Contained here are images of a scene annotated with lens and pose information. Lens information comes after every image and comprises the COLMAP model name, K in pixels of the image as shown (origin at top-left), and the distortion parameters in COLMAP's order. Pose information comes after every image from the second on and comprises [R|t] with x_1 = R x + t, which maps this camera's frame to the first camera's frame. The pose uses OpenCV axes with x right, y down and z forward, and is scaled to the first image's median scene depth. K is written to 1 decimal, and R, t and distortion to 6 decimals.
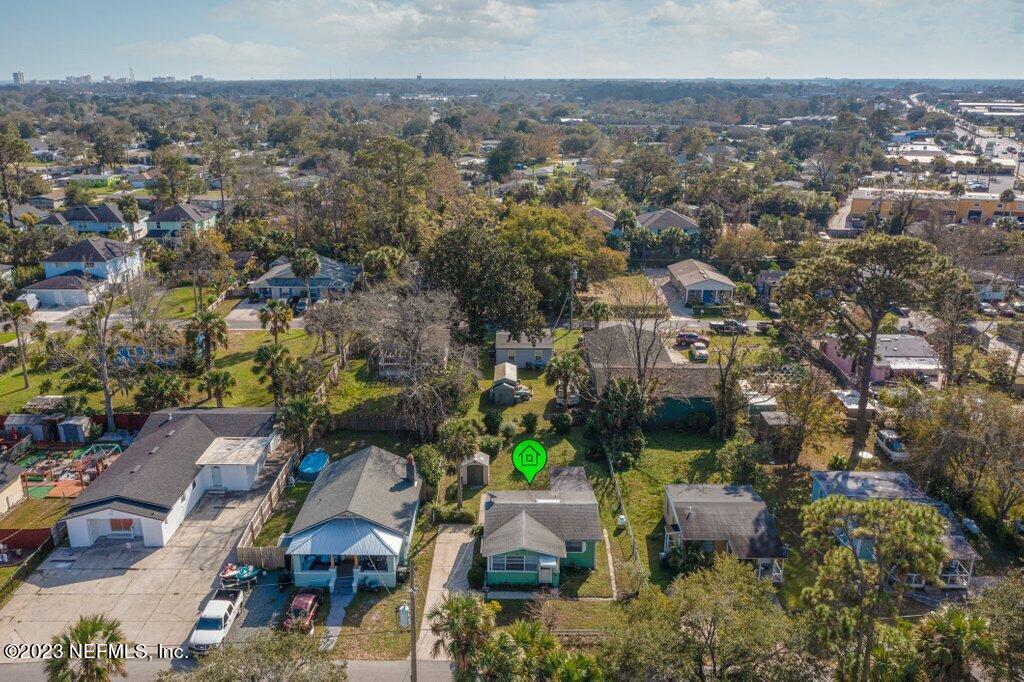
lens RADIAL K [[815.6, 0, 516.0], [0, 815.6, 345.4], [0, 0, 1]] dist [0.003388, -0.000143]
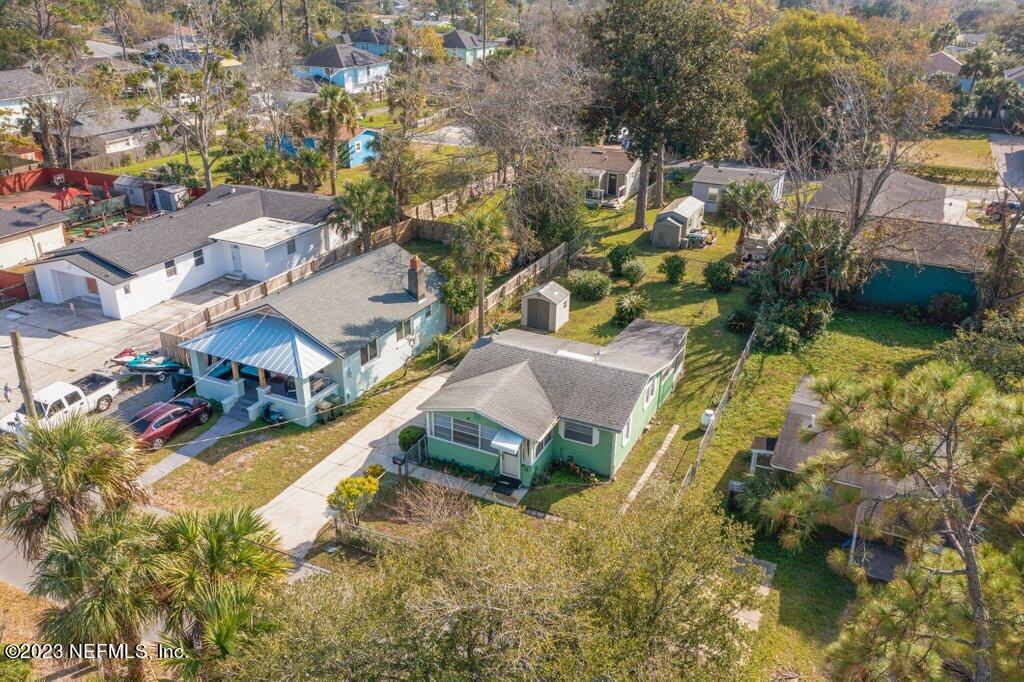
lens RADIAL K [[815.6, 0, 513.0], [0, 815.6, 332.6], [0, 0, 1]] dist [0.003388, -0.000143]
pose [[0.901286, 0.180033, -0.394046, 0.236258], [-0.137520, 0.981414, 0.133849, 0.099825], [0.410819, -0.066447, 0.909292, 0.433388]]
